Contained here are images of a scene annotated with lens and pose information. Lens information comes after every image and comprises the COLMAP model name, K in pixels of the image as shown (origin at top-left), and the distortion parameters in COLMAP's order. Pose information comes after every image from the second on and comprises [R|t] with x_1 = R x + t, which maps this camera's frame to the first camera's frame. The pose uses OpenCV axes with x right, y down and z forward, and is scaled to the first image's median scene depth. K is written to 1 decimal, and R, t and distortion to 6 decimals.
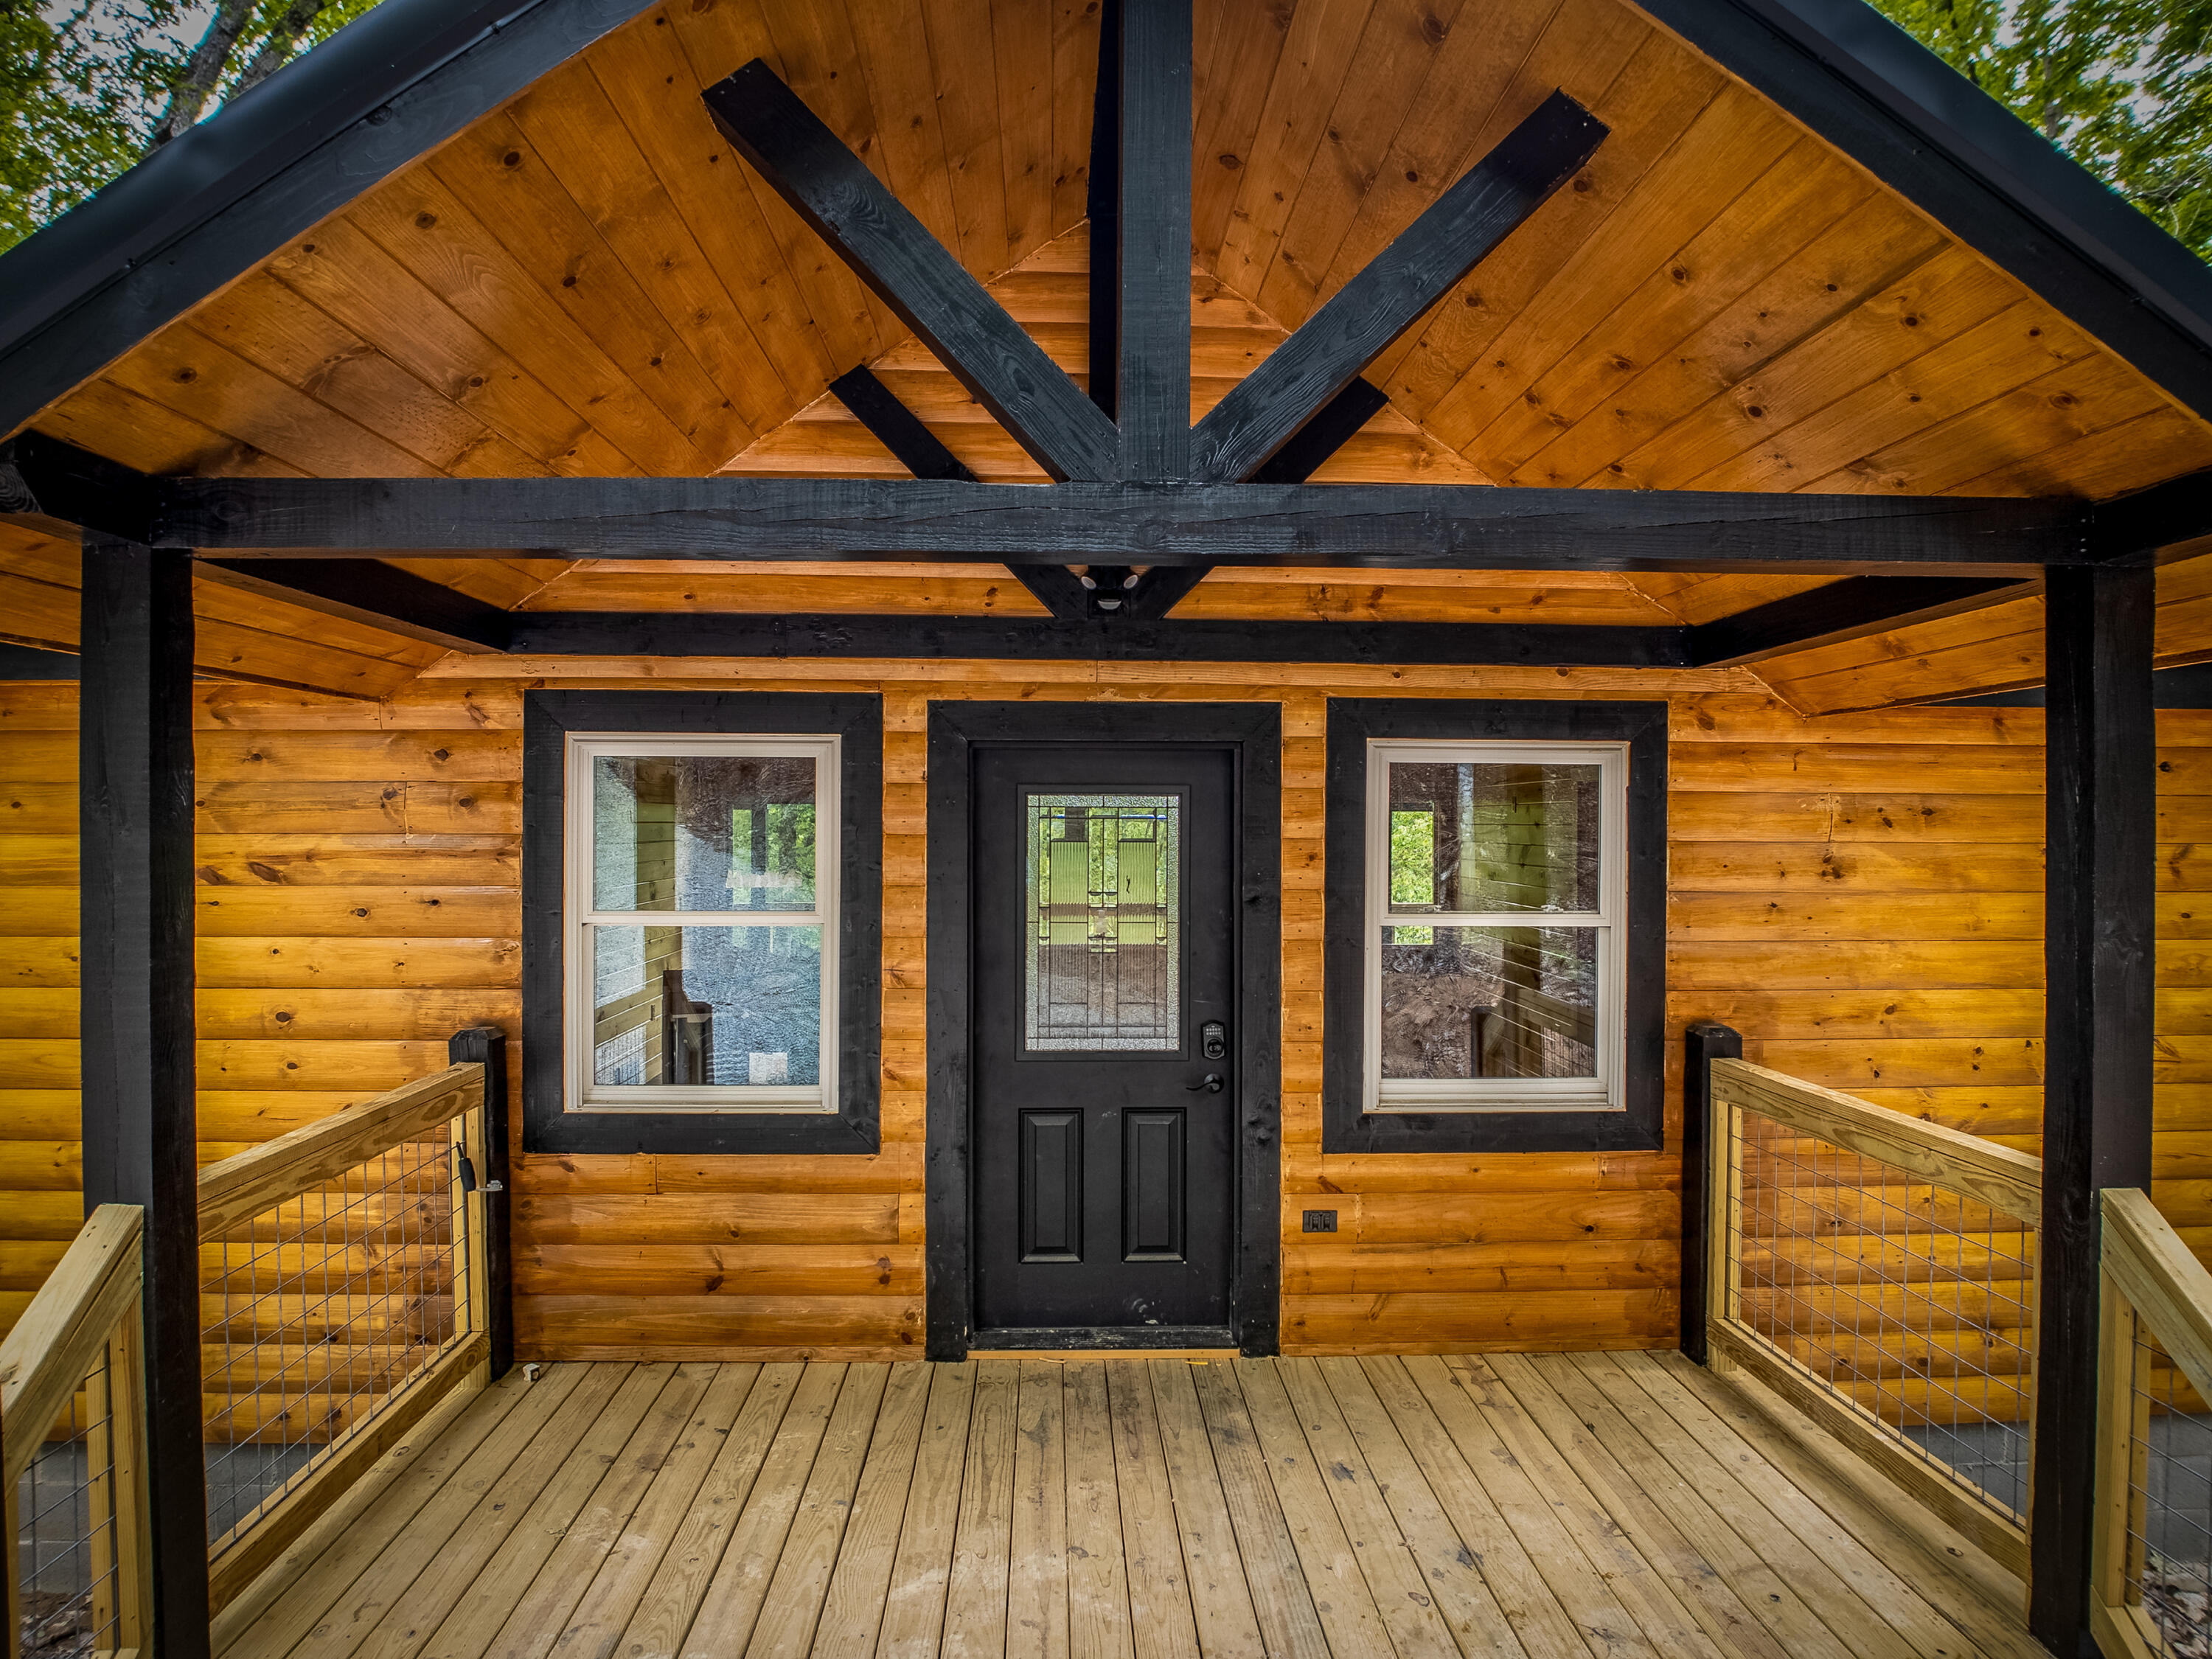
lens RADIAL K [[1298.8, 0, 1126.5], [0, 1298.8, 820.7], [0, 0, 1]] dist [-0.085141, 0.006369]
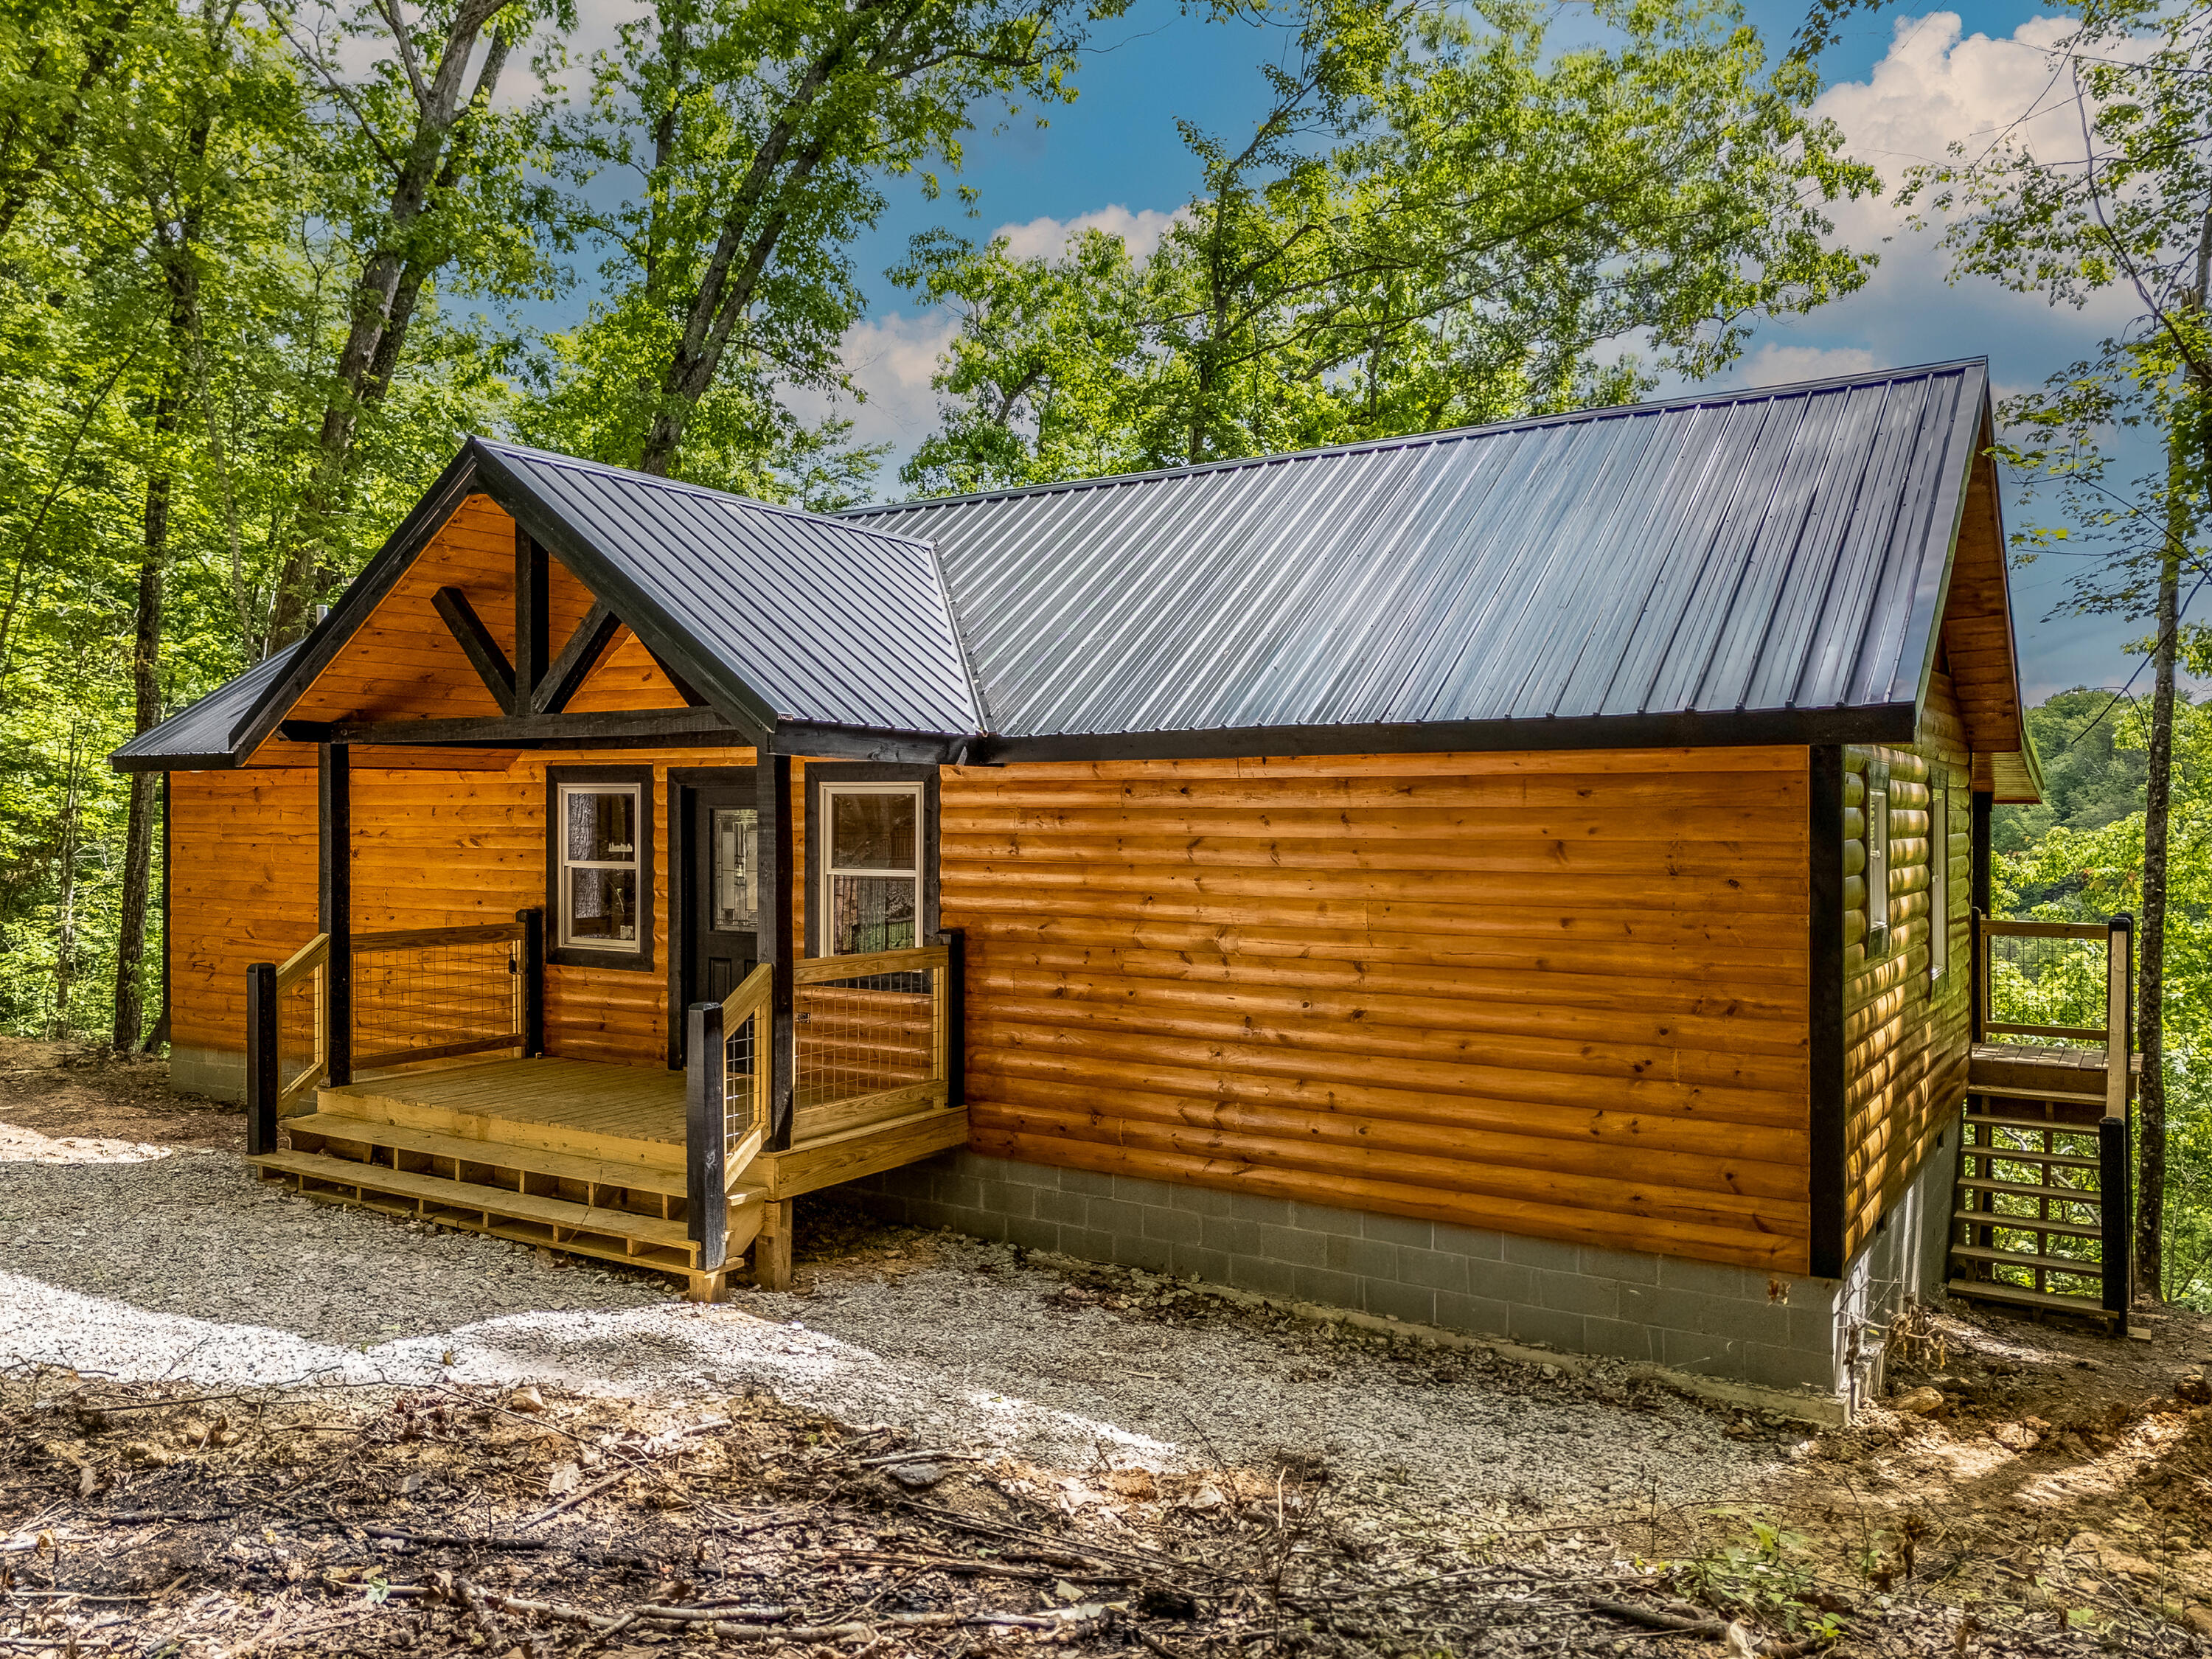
lens RADIAL K [[1604.4, 0, 1114.3], [0, 1604.4, 829.4], [0, 0, 1]] dist [0.067428, -0.040375]
pose [[0.834333, 0.003802, -0.551248, 1.974545], [-0.007758, 0.999958, -0.004846, 0.019442], [0.551206, 0.008320, 0.834328, -0.864346]]
